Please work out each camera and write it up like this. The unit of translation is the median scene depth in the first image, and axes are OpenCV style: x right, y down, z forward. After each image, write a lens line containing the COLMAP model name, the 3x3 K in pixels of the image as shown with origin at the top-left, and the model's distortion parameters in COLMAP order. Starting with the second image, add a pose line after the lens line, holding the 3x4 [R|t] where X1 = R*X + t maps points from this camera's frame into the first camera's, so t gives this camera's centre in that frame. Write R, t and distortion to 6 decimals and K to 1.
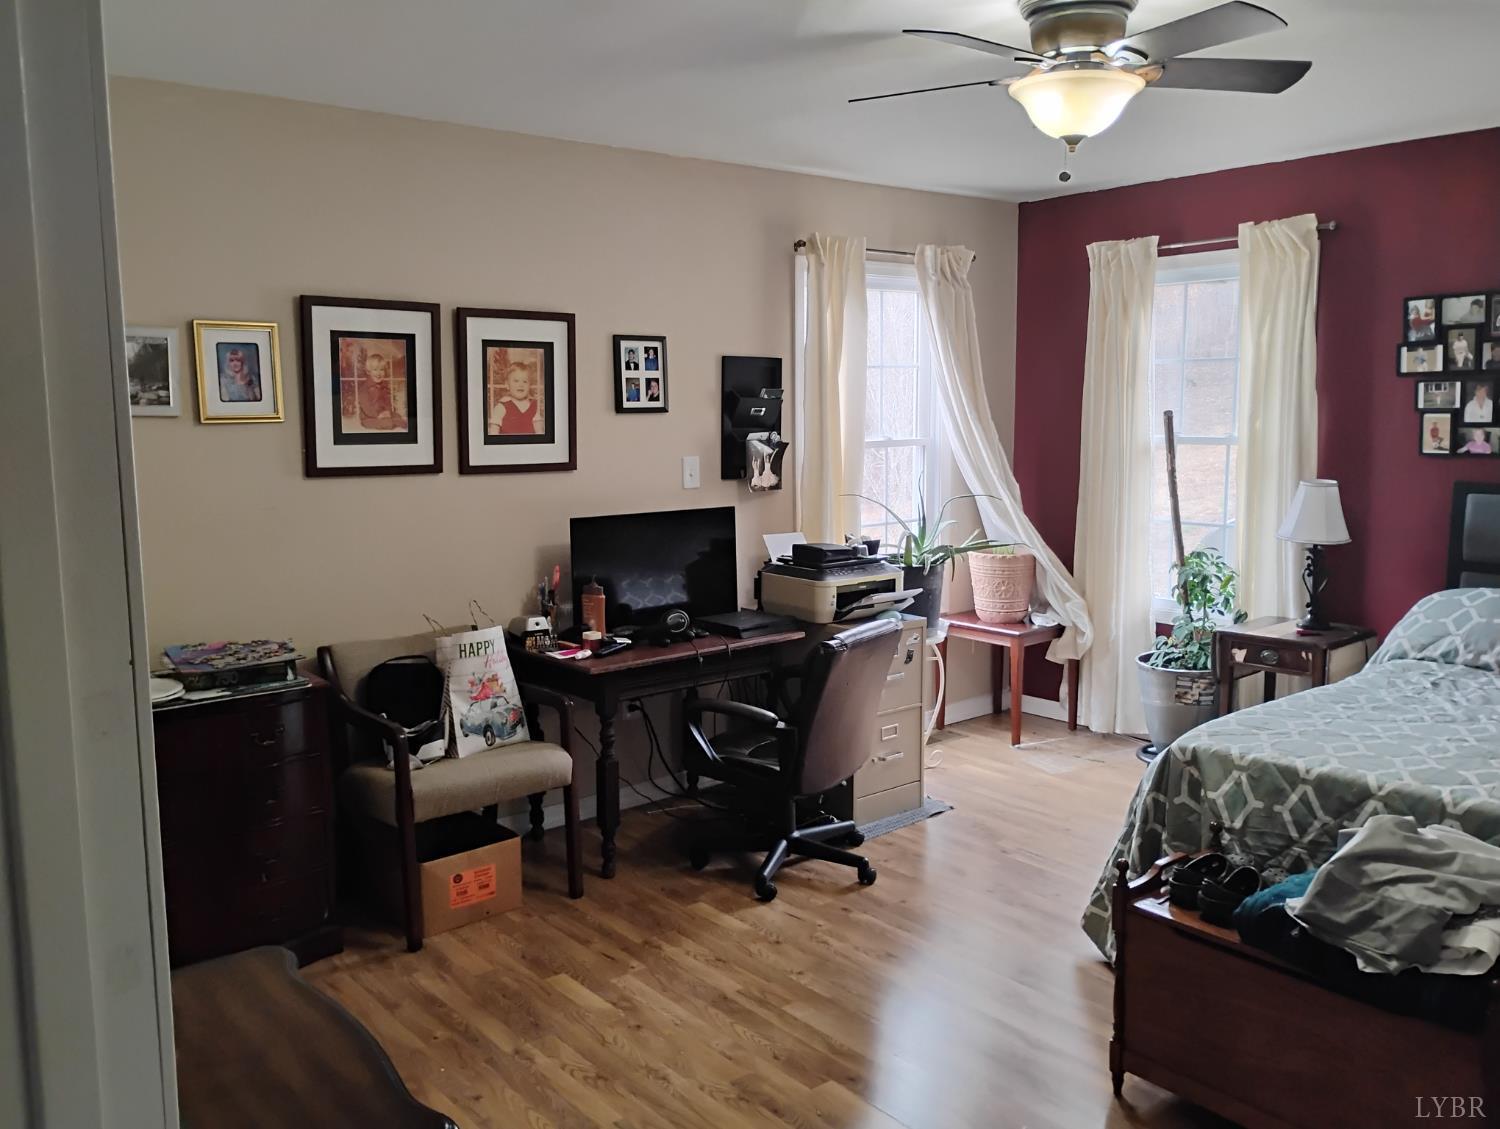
lens RADIAL K [[1235.4, 0, 750.0], [0, 1235.4, 564.5], [0, 0, 1]] dist [0.066855, -0.077055]
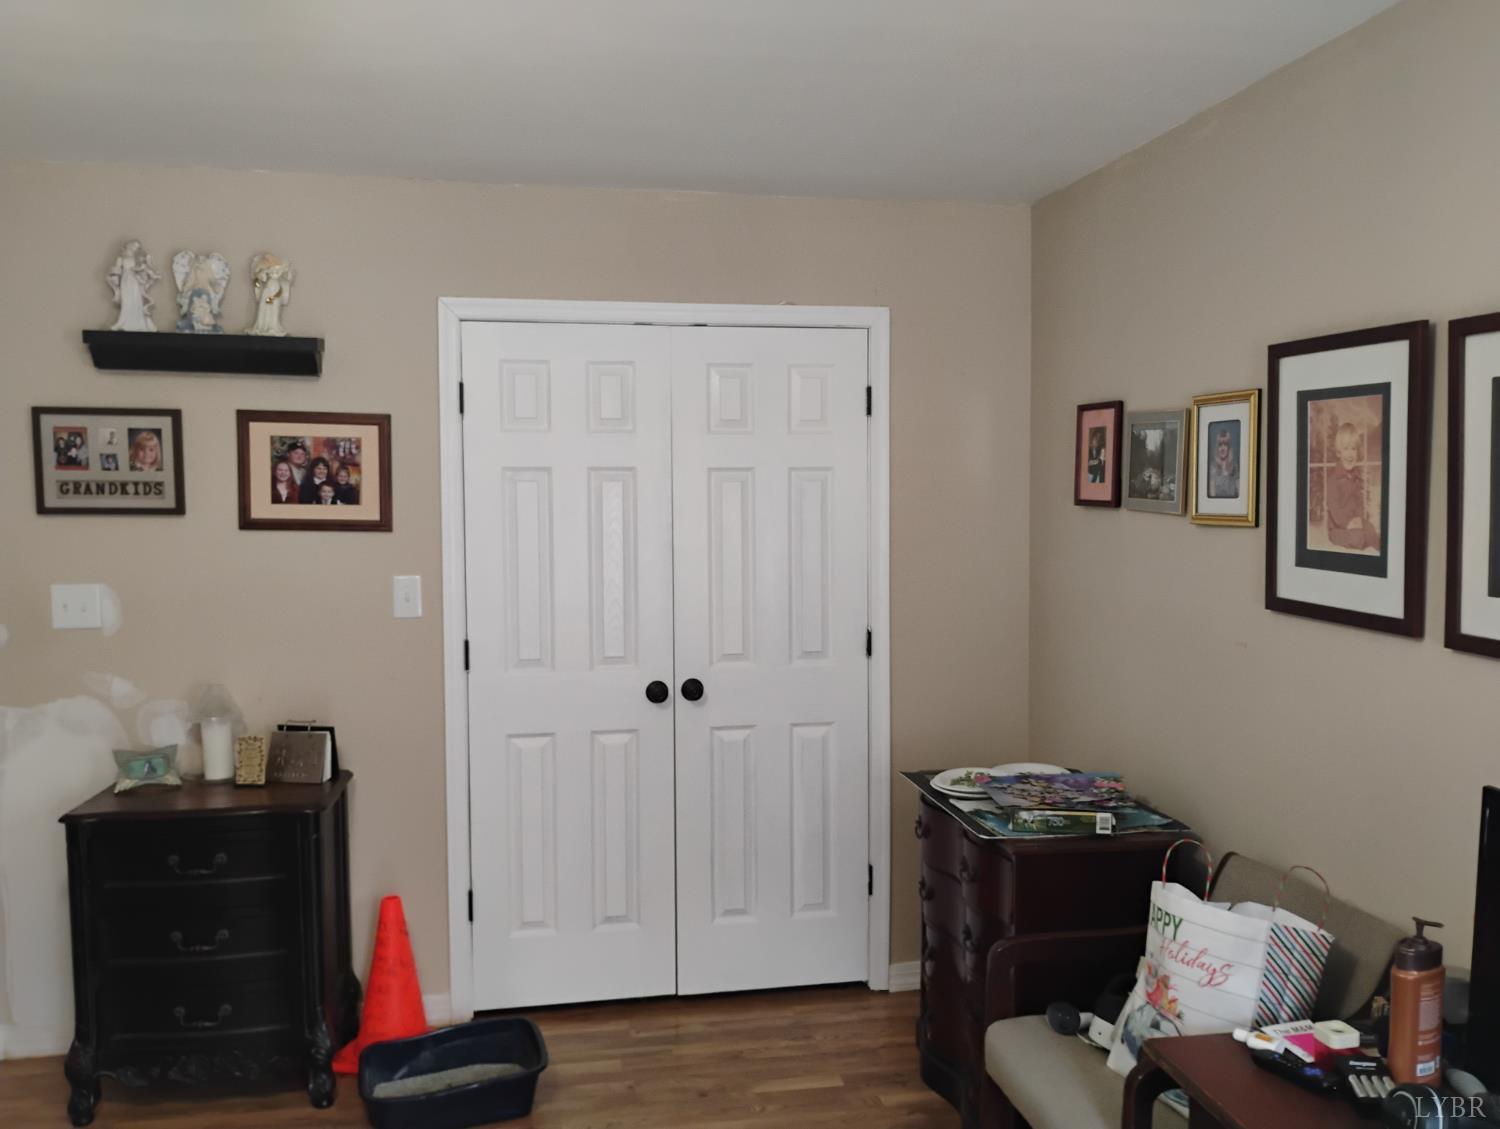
lens RADIAL K [[1220.0, 0, 750.0], [0, 1220.0, 564.5], [0, 0, 1]] dist [0.055855, -0.060562]
pose [[-0.482475, 0.064715, -0.873516, 0.555732], [-0.115939, 0.983774, 0.136920, -0.230539], [0.868203, 0.167335, -0.467143, 1.596766]]
